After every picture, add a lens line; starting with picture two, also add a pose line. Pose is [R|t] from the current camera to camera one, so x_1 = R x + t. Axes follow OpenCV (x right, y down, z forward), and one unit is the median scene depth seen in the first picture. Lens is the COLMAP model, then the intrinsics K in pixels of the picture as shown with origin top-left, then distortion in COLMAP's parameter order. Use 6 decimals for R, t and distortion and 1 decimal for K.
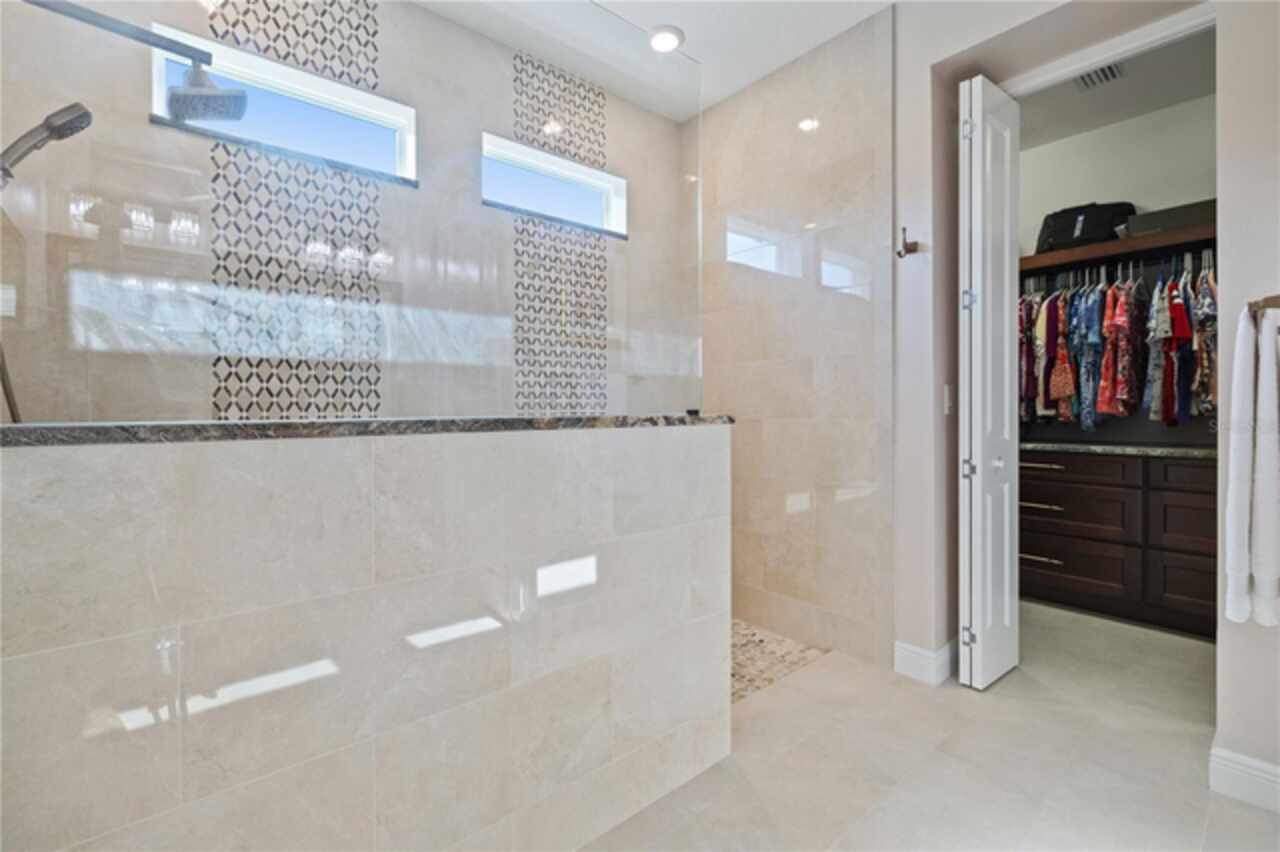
lens RADIAL K [[548.2, 0, 607.4], [0, 548.2, 414.4], [0, 0, 1]] dist [0.002764, -0.000424]
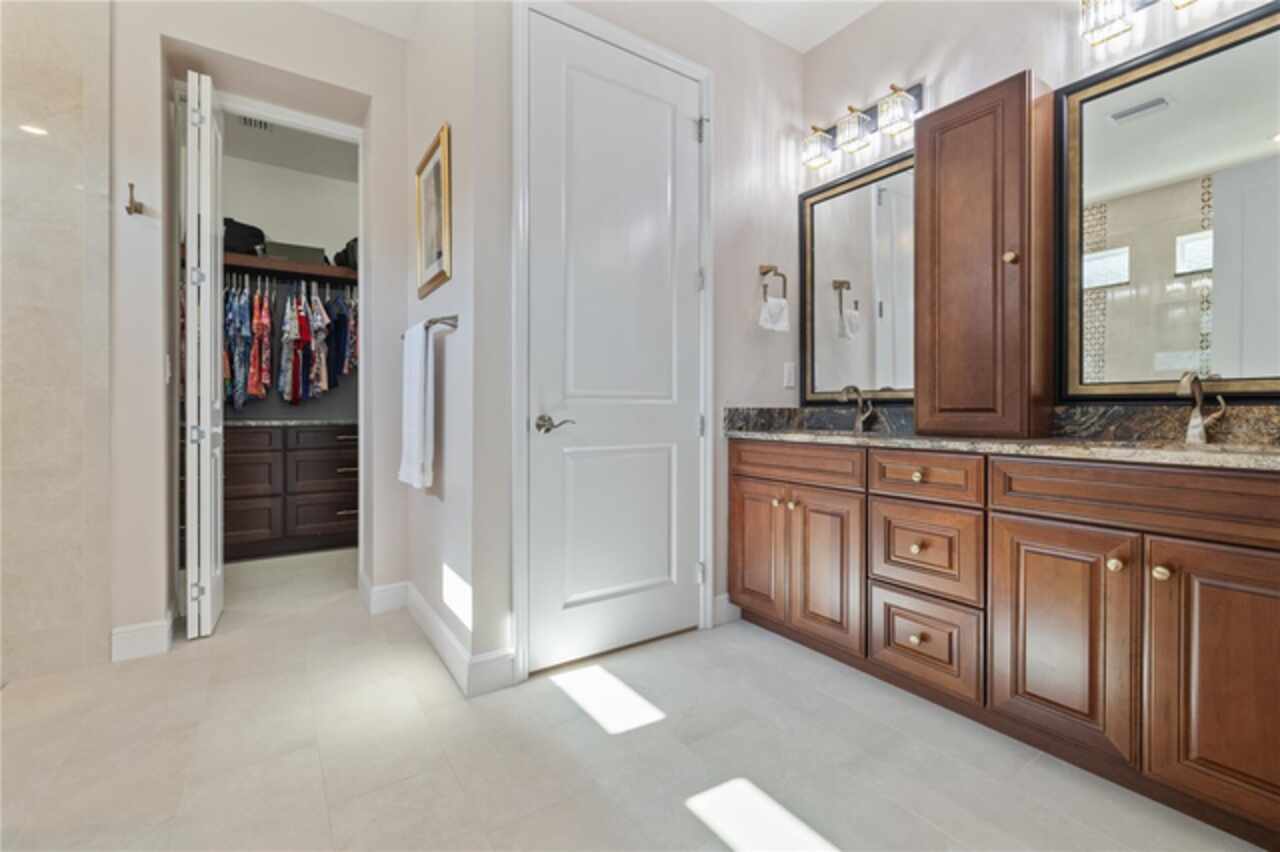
lens RADIAL K [[548.2, 0, 638.9], [0, 548.2, 417.1], [0, 0, 1]] dist [0.002764, -0.000424]
pose [[0.078486, -0.006826, 0.996892, -0.270091], [0.012524, 0.999904, 0.005860, 0.055105], [-0.996837, 0.012025, 0.078564, 0.041780]]
